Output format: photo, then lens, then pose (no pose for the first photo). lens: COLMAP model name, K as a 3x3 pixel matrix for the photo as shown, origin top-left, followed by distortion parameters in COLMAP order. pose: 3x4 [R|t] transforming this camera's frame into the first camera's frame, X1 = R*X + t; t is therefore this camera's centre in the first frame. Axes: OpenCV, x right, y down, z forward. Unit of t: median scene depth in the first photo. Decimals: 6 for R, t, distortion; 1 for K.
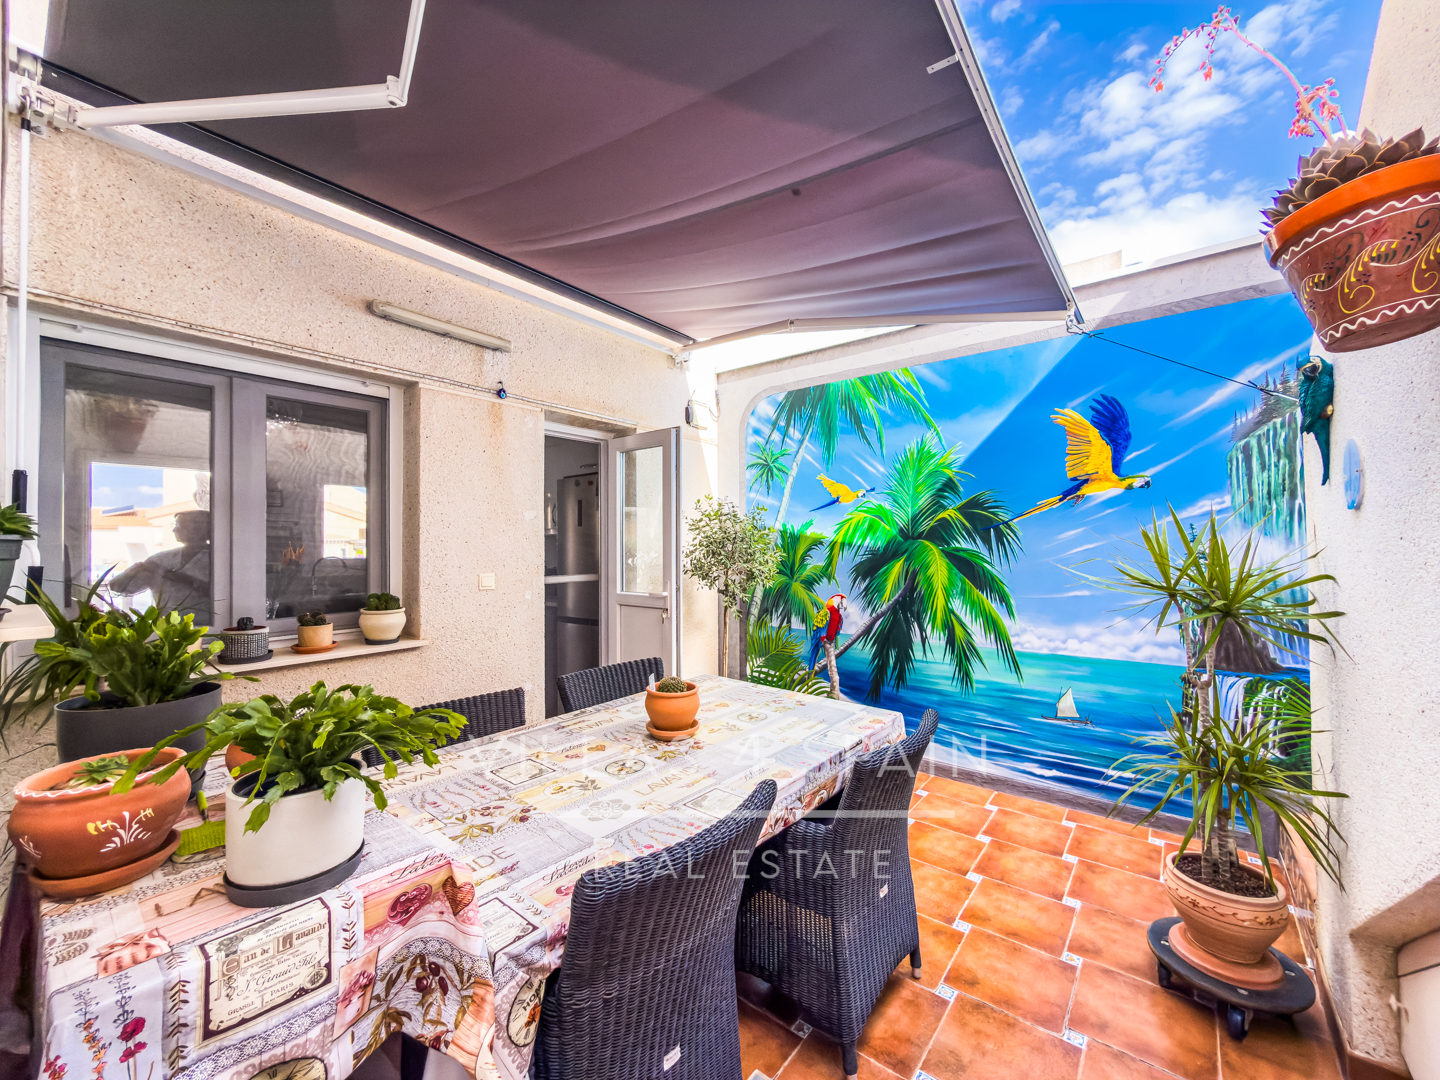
lens RADIAL K [[579.3, 0, 719.9], [0, 579.3, 541.8], [0, 0, 1]] dist [0.000718, -0.000360]
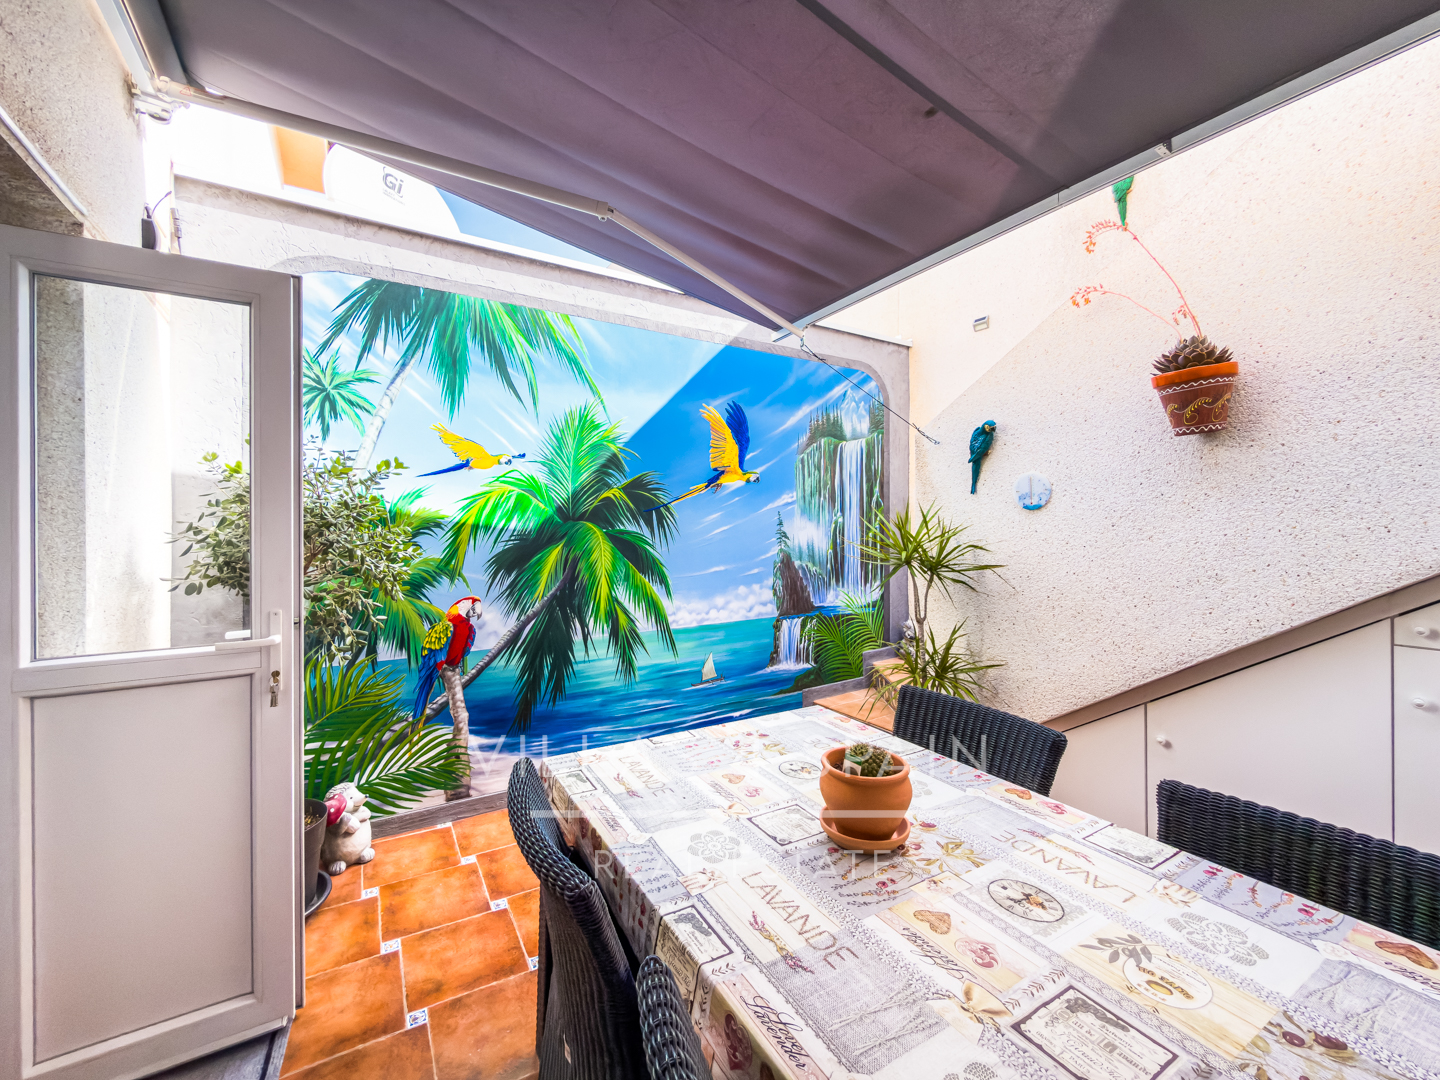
lens RADIAL K [[579.3, 0, 722.5], [0, 579.3, 527.0], [0, 0, 1]] dist [0.000718, -0.000360]
pose [[0.335053, -0.005552, 0.942183, -0.405308], [-0.005772, 0.999952, 0.007945, -0.003291], [-0.942182, -0.008100, 0.335005, 0.529182]]
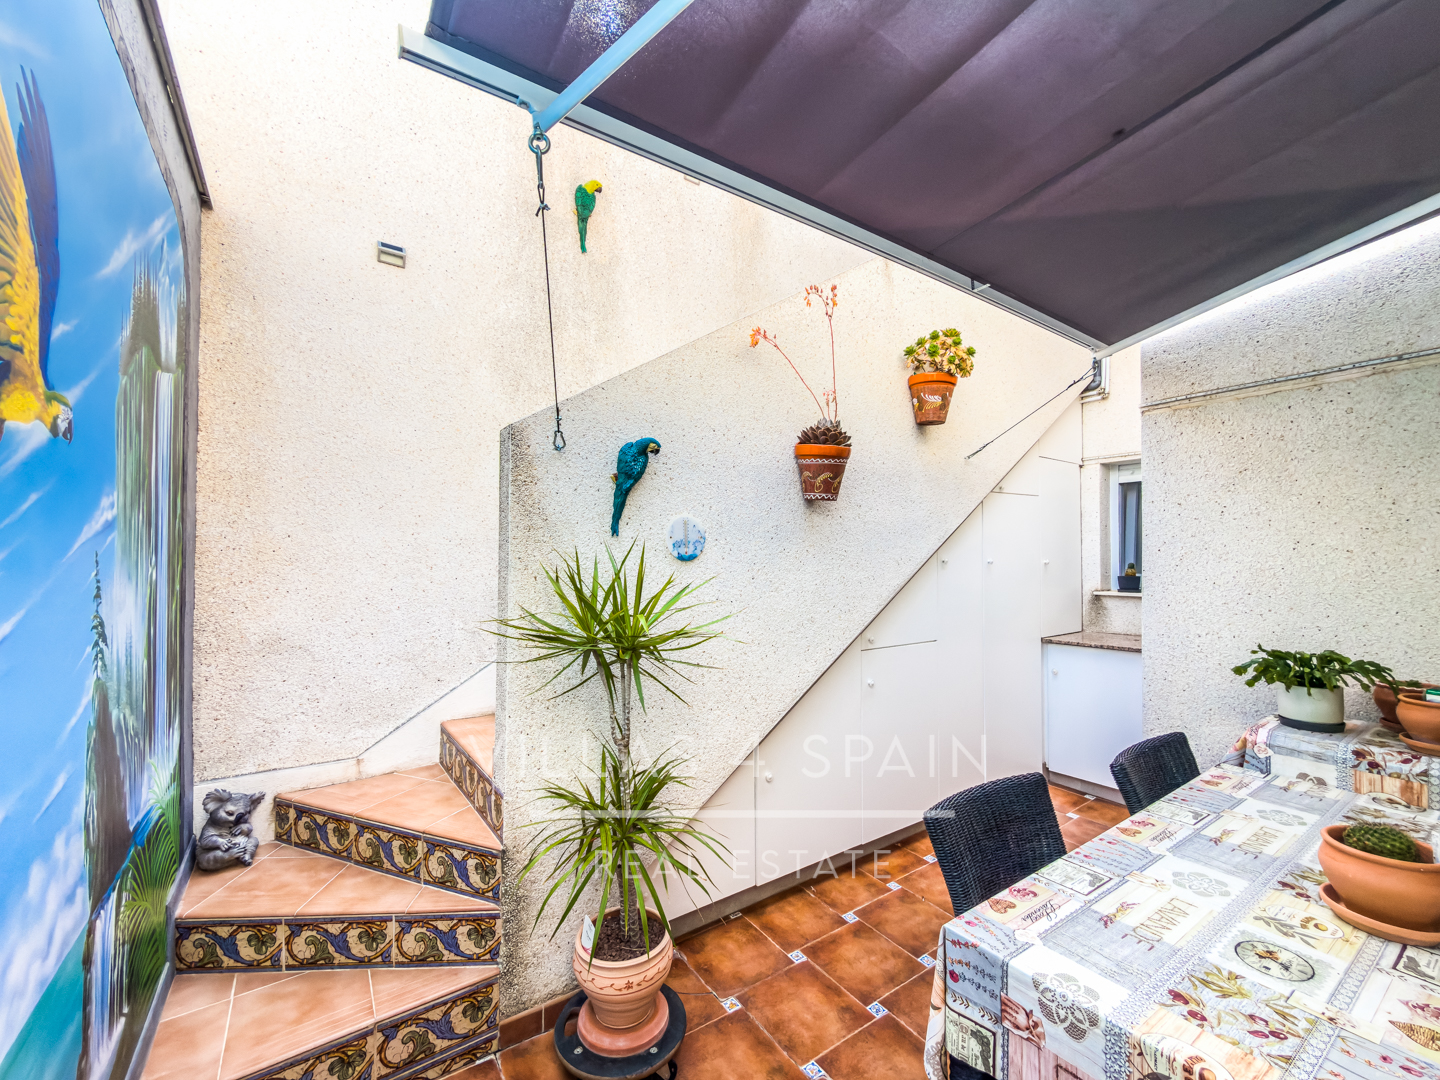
lens RADIAL K [[601.1, 0, 724.0], [0, 601.1, 552.5], [0, 0, 1]] dist [-0.002878, -0.000005]
pose [[-0.960073, 0.000147, 0.279750, 0.222042], [-0.005786, 0.999776, -0.020382, -0.017895], [-0.279690, -0.021187, -0.959857, 1.005636]]
